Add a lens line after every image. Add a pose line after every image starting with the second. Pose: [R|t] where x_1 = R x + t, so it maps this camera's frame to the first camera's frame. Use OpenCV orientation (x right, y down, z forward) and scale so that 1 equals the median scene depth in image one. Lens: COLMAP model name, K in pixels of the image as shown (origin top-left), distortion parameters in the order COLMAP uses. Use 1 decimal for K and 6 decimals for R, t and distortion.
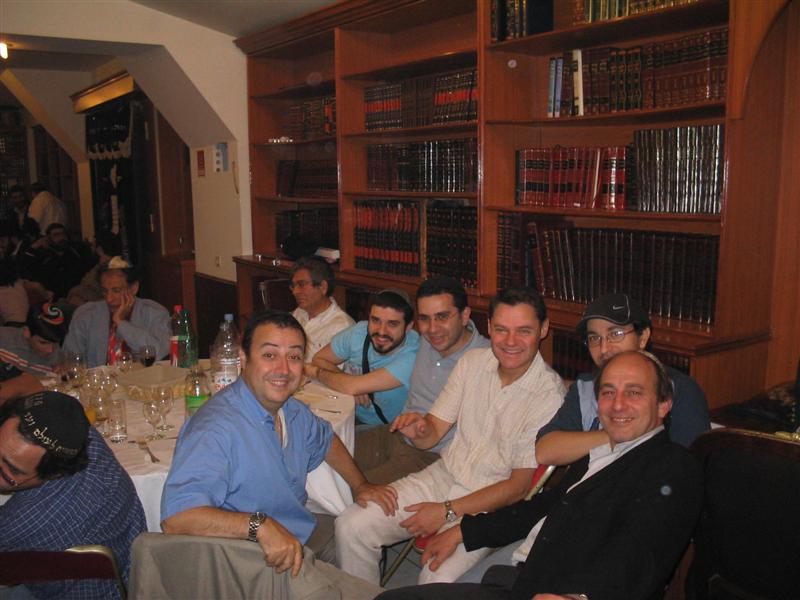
lens RADIAL K [[782.9, 0, 400.1], [0, 782.9, 301.7], [0, 0, 1]] dist [-0.098859, 0.000000]
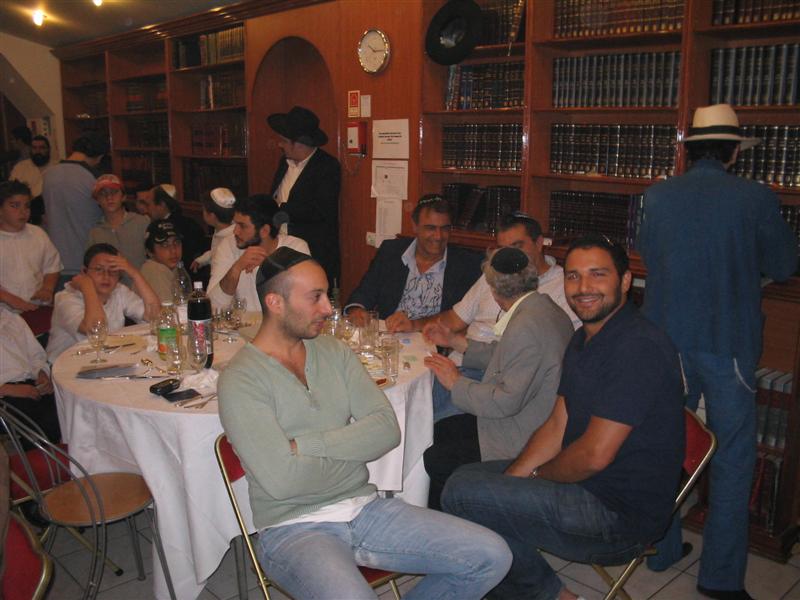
lens RADIAL K [[782.9, 0, 399.7], [0, 782.9, 300.1], [0, 0, 1]] dist [-0.098859, 0.000000]
pose [[0.987495, -0.012702, 0.157141, 0.285133], [0.006675, 0.999224, 0.038822, 0.131582], [-0.157512, -0.037287, 0.986813, -0.778896]]
